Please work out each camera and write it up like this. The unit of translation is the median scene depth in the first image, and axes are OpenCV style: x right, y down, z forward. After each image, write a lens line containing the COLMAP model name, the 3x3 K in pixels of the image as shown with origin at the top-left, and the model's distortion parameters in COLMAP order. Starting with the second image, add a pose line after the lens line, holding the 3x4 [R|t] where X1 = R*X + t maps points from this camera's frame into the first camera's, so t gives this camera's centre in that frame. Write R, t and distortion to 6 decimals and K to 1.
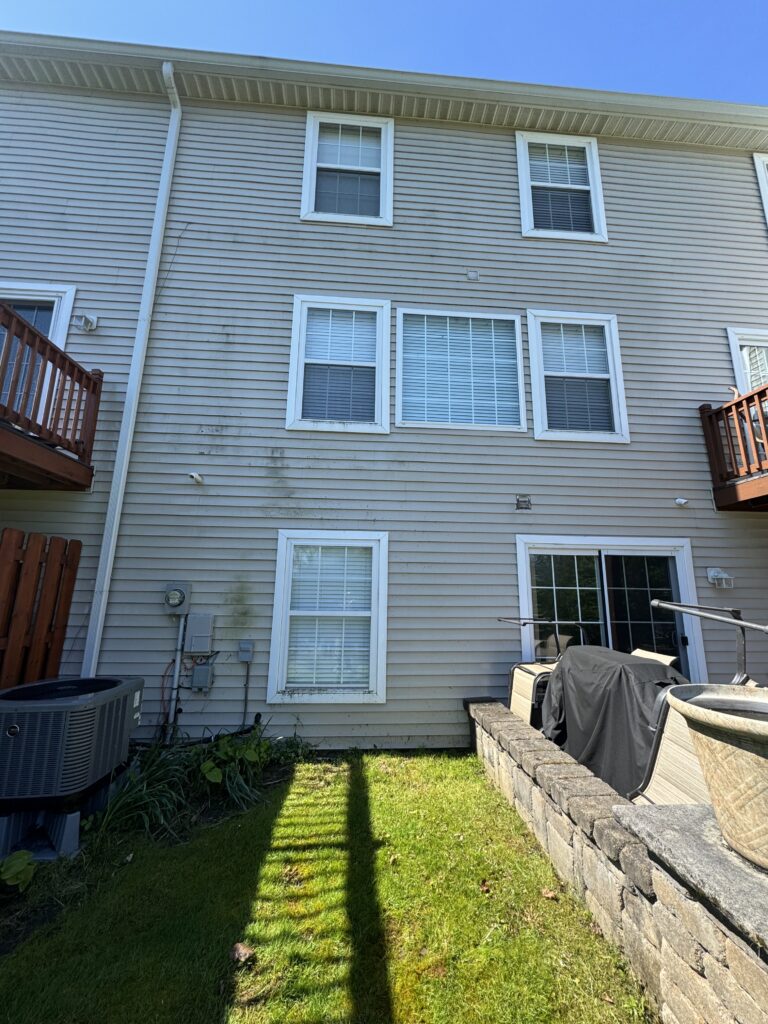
lens RADIAL K [[403.0, 0, 382.8], [0, 403.0, 509.3], [0, 0, 1]] dist [-0.002400, 0.000275]
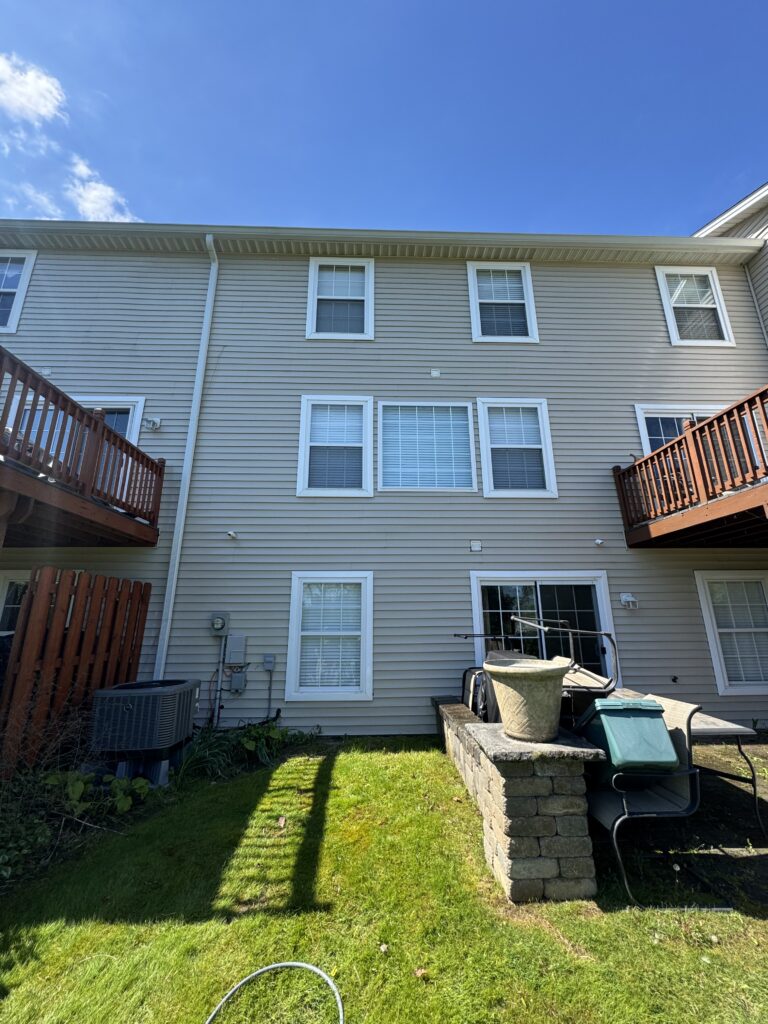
lens RADIAL K [[403.0, 0, 382.8], [0, 403.0, 509.3], [0, 0, 1]] dist [-0.002400, 0.000275]
pose [[0.999089, -0.027746, -0.032435, 0.091422], [0.025571, 0.997515, -0.065648, -0.058199], [0.034176, 0.064758, 0.997316, -0.338302]]
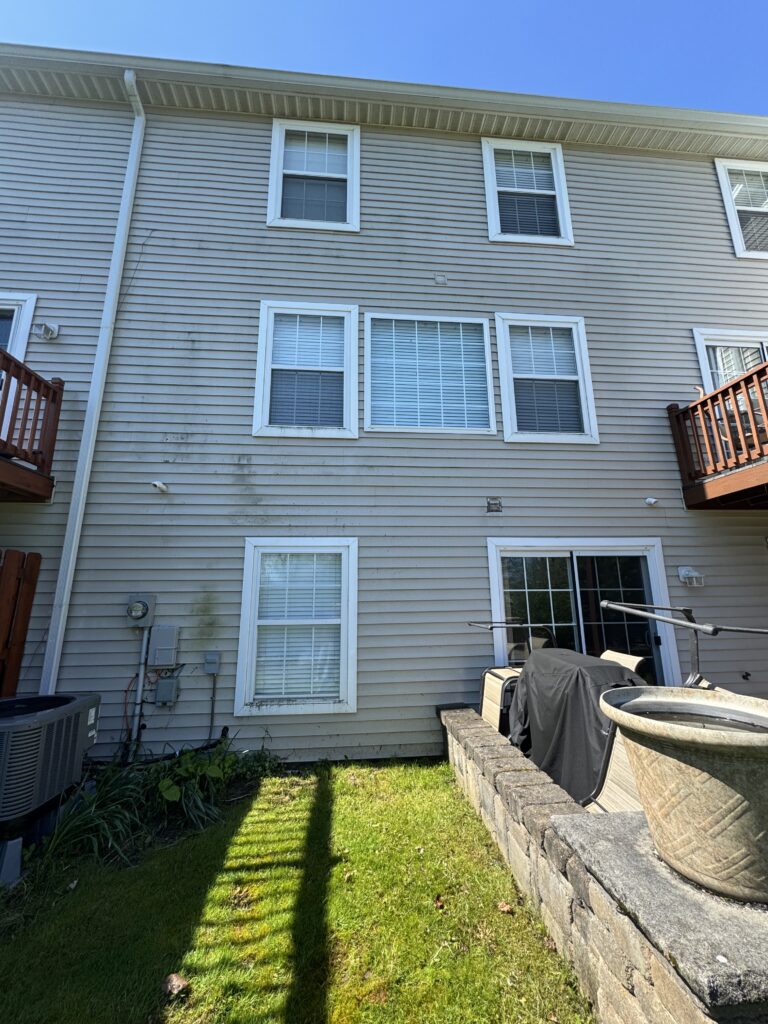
lens RADIAL K [[403.0, 0, 382.8], [0, 403.0, 509.3], [0, 0, 1]] dist [-0.002400, 0.000275]
pose [[0.999631, -0.020216, 0.018164, 0.056147], [0.020476, 0.999690, -0.014194, 0.001981], [-0.017871, 0.014560, 0.999734, 0.010162]]
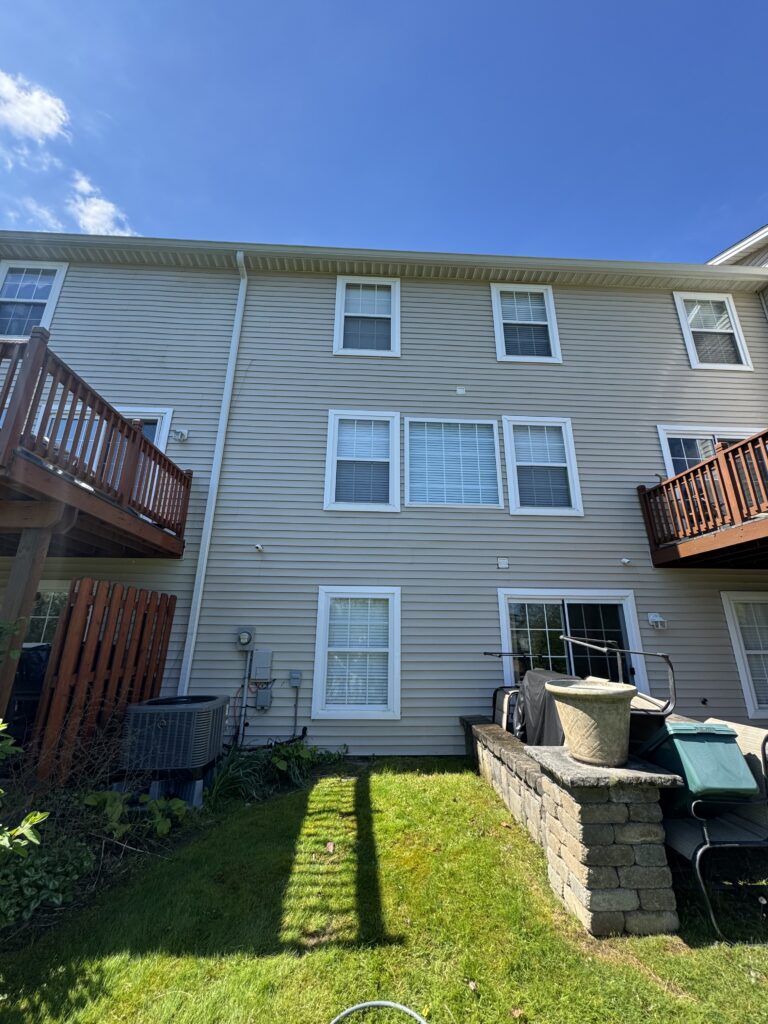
lens RADIAL K [[403.0, 0, 382.8], [0, 403.0, 509.3], [0, 0, 1]] dist [-0.002400, 0.000275]
pose [[0.999677, -0.011404, -0.022705, -0.011428], [0.009072, 0.994918, -0.100274, -0.063625], [0.023734, 0.100036, 0.994701, -0.339879]]
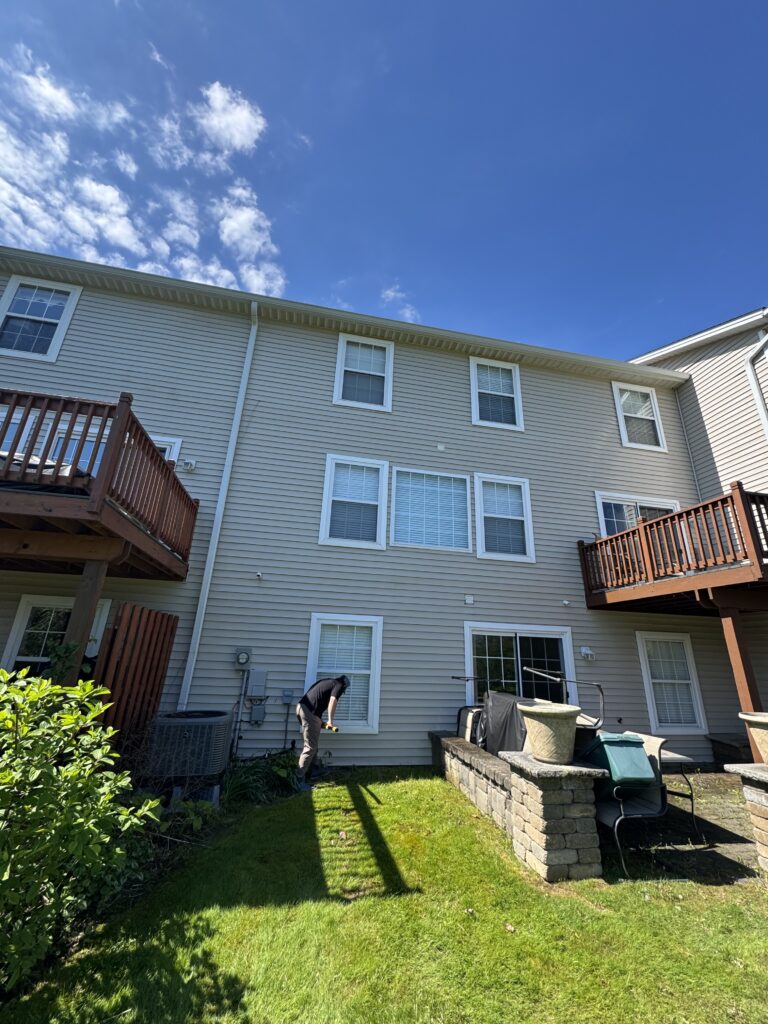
lens RADIAL K [[403.6, 0, 381.0], [0, 403.6, 509.6], [0, 0, 1]] dist [-0.003350, 0.000296]
pose [[0.992080, 0.065436, 0.107215, -0.178303], [-0.050252, 0.989064, -0.138661, -0.128038], [-0.115116, 0.132175, 0.984519, -0.541068]]
